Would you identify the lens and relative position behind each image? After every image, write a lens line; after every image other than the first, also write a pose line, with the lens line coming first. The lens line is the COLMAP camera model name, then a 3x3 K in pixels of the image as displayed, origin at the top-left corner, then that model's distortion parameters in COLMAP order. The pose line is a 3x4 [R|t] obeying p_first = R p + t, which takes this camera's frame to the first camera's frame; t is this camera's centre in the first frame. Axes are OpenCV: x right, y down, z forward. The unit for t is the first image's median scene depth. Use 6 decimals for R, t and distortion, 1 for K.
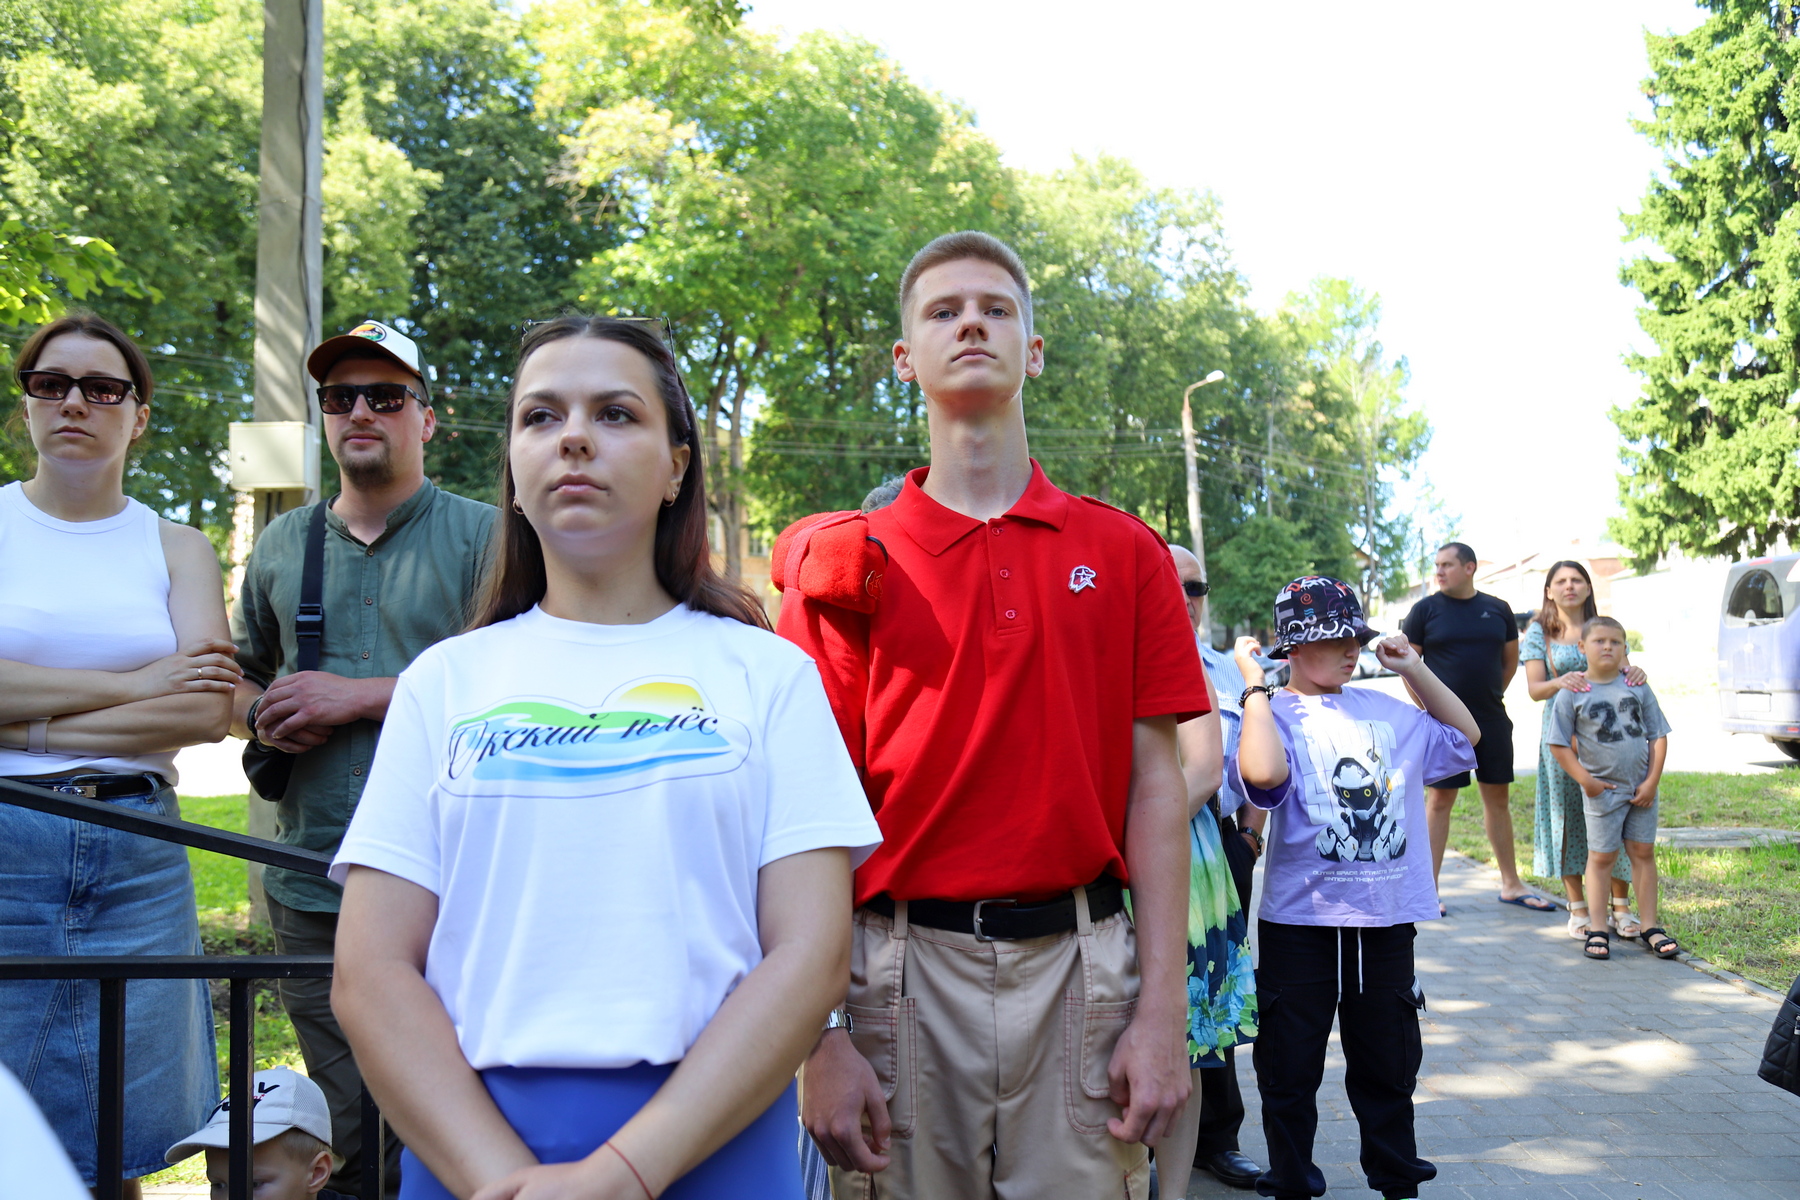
lens RADIAL K [[1393.2, 0, 900.7], [0, 1393.2, 624.3], [0, 0, 1]] dist [-0.107019, 0.099309]
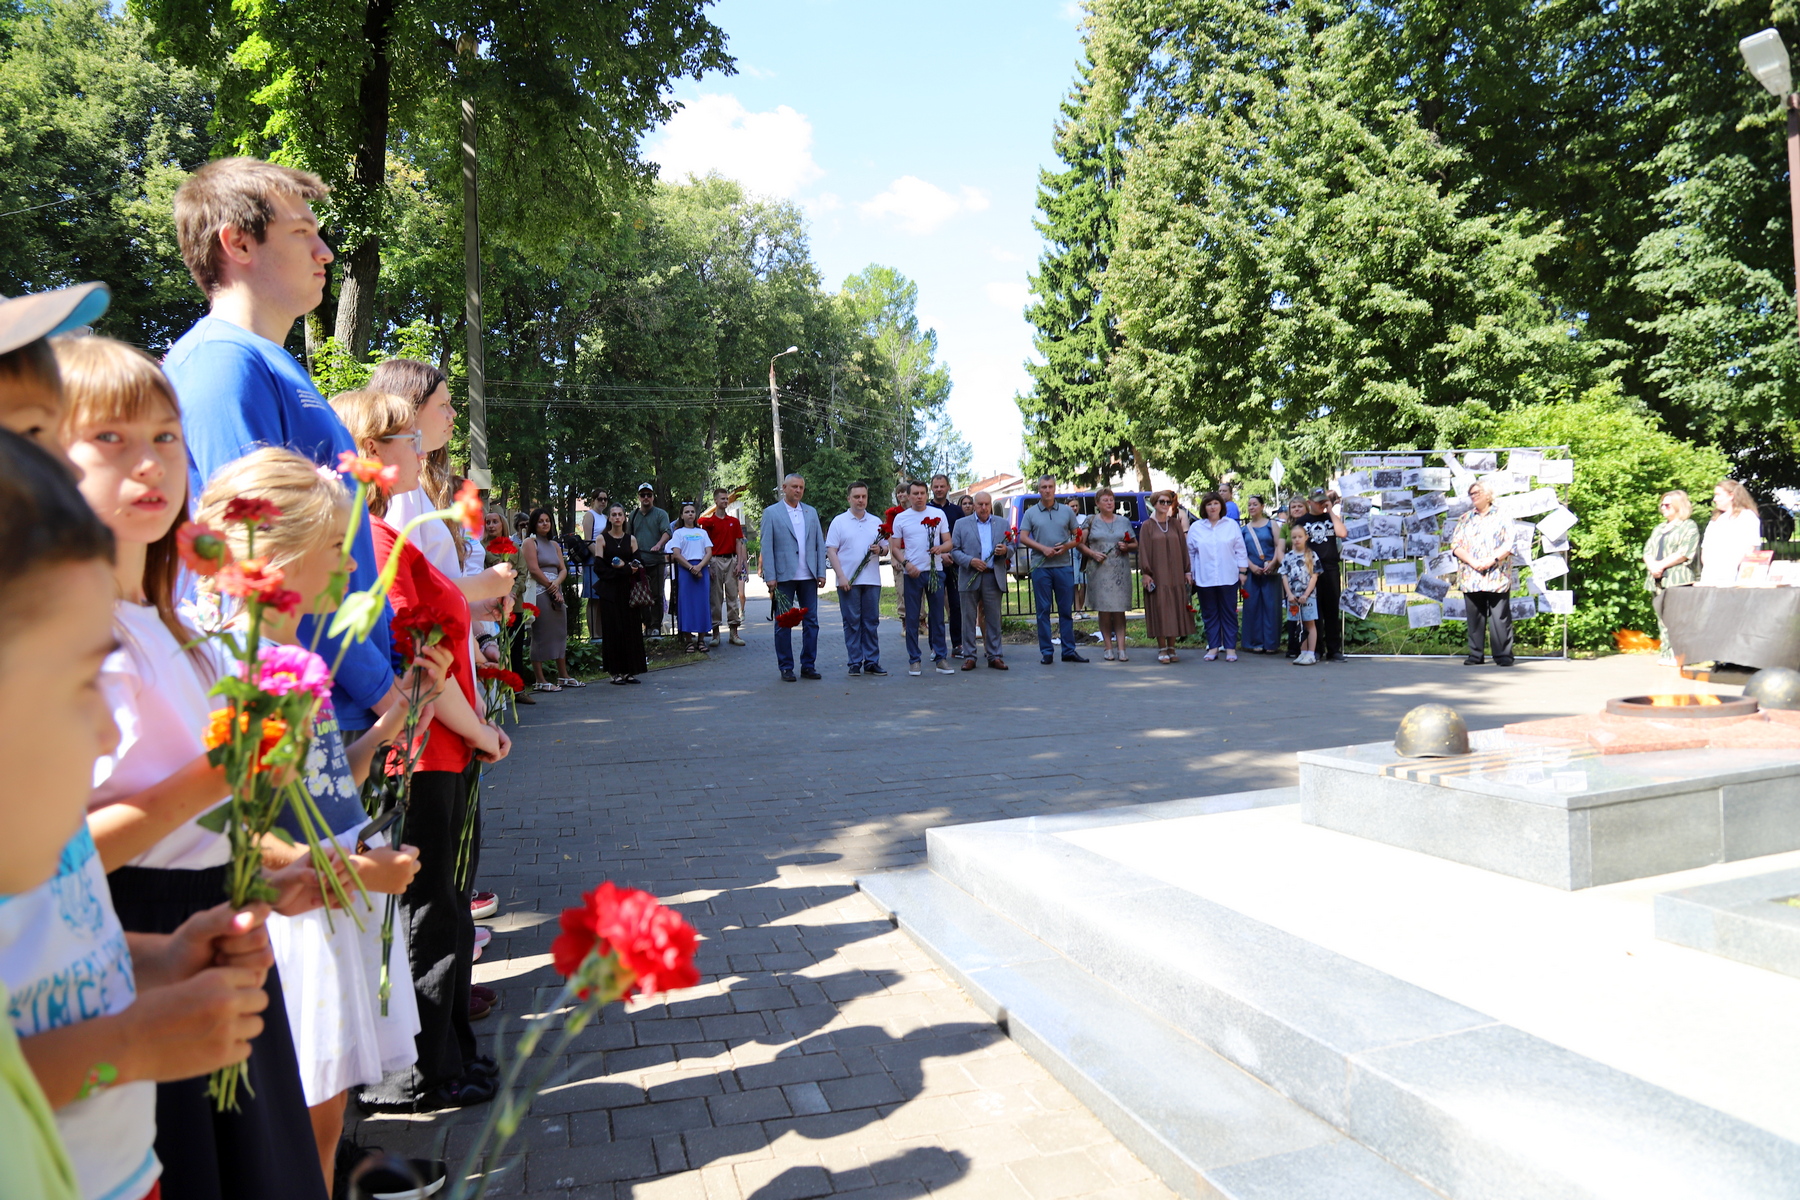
lens RADIAL K [[1225.6, 0, 892.5], [0, 1225.6, 599.1], [0, 0, 1]] dist [-0.089867, 0.028246]
pose [[0.957279, -0.022787, 0.288267, -0.052882], [0.005569, 0.998158, 0.060409, 0.000599], [-0.289112, -0.056223, 0.955643, -0.310695]]
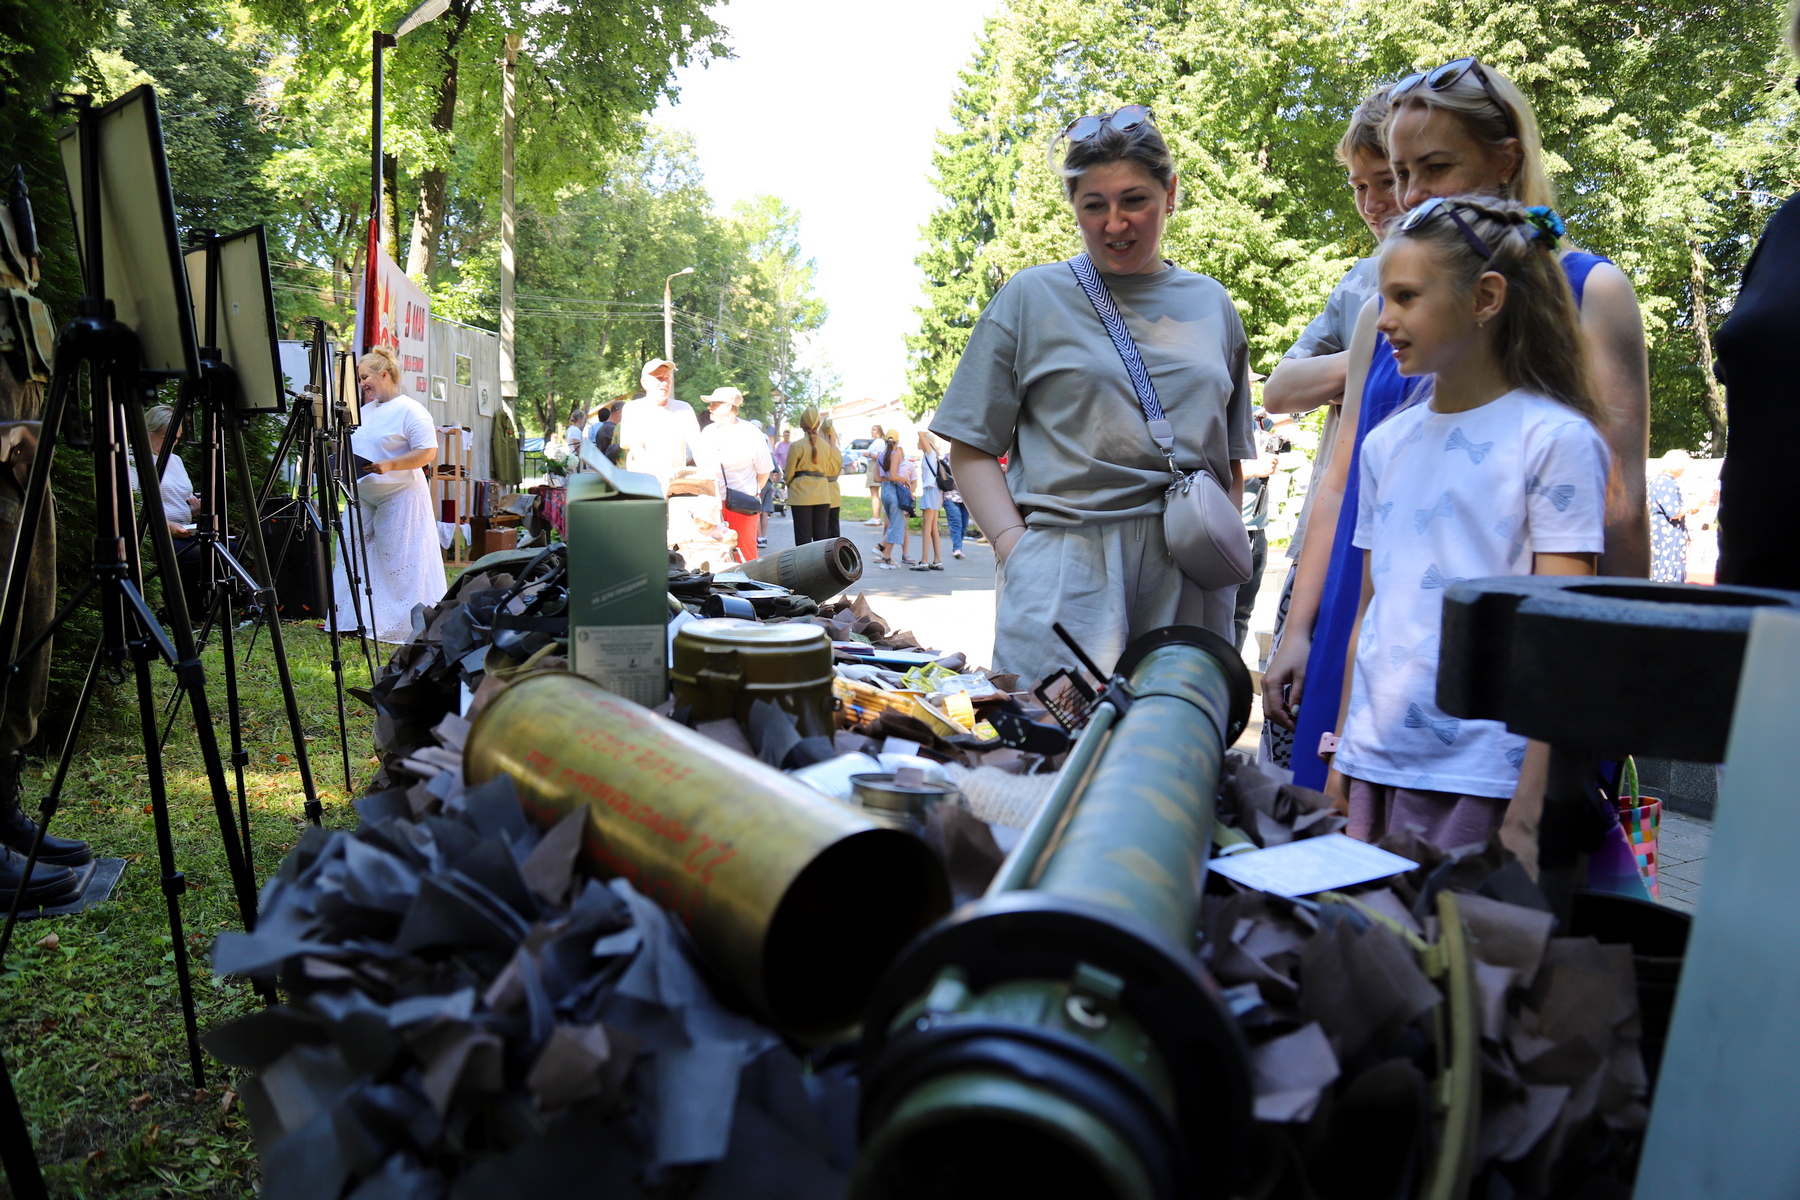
lens RADIAL K [[1225.6, 0, 857.4], [0, 1225.6, 573.8], [0, 0, 1]] dist [-0.089867, 0.028246]
pose [[0.925209, 0.015056, 0.379158, -0.127639], [-0.058470, 0.992936, 0.103249, 0.000809], [-0.374925, -0.117696, 0.919554, -0.420949]]
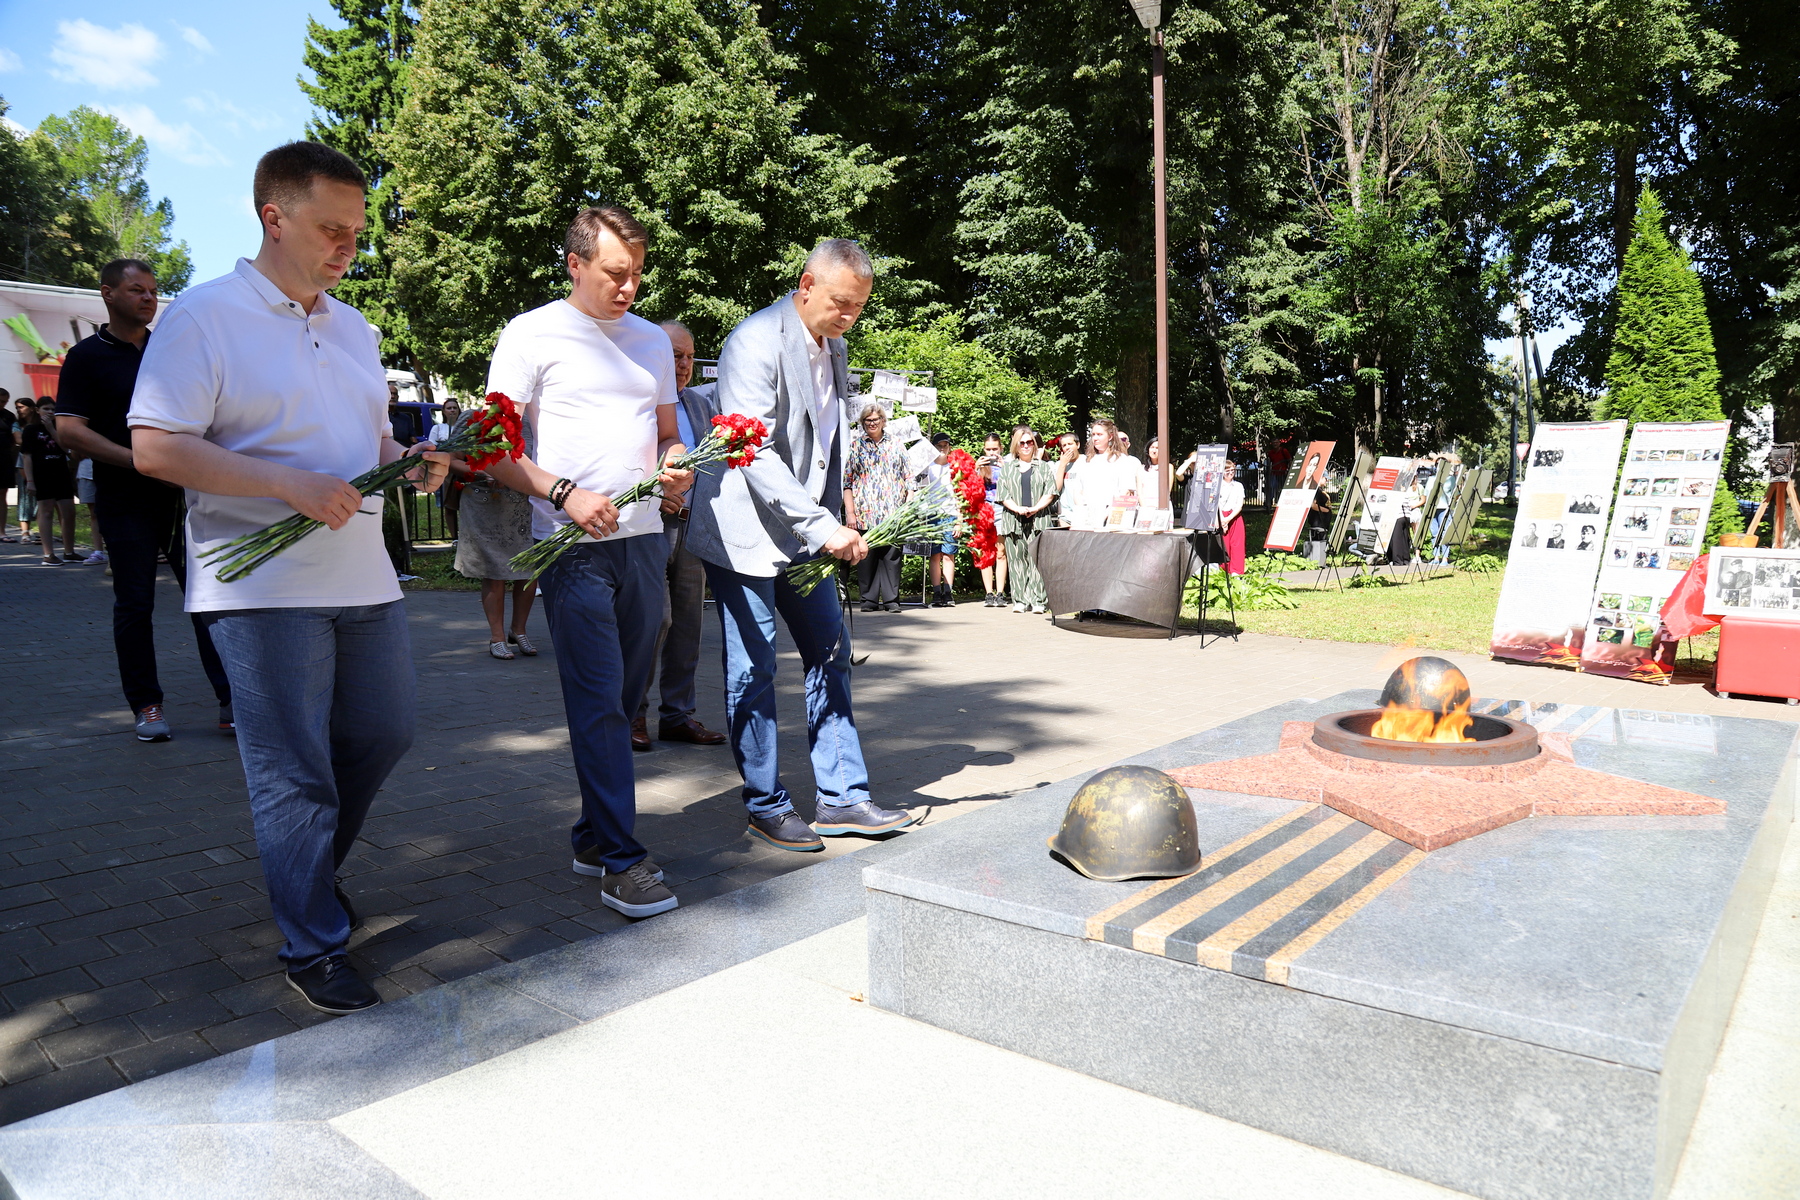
lens RADIAL K [[1225.6, 0, 915.7], [0, 1225.6, 599.6], [0, 0, 1]] dist [-0.089867, 0.028246]
pose [[0.633398, -0.049497, 0.772242, -0.027150], [-0.050545, 0.993175, 0.105115, 0.003617], [-0.772174, -0.105612, 0.626573, -0.254004]]
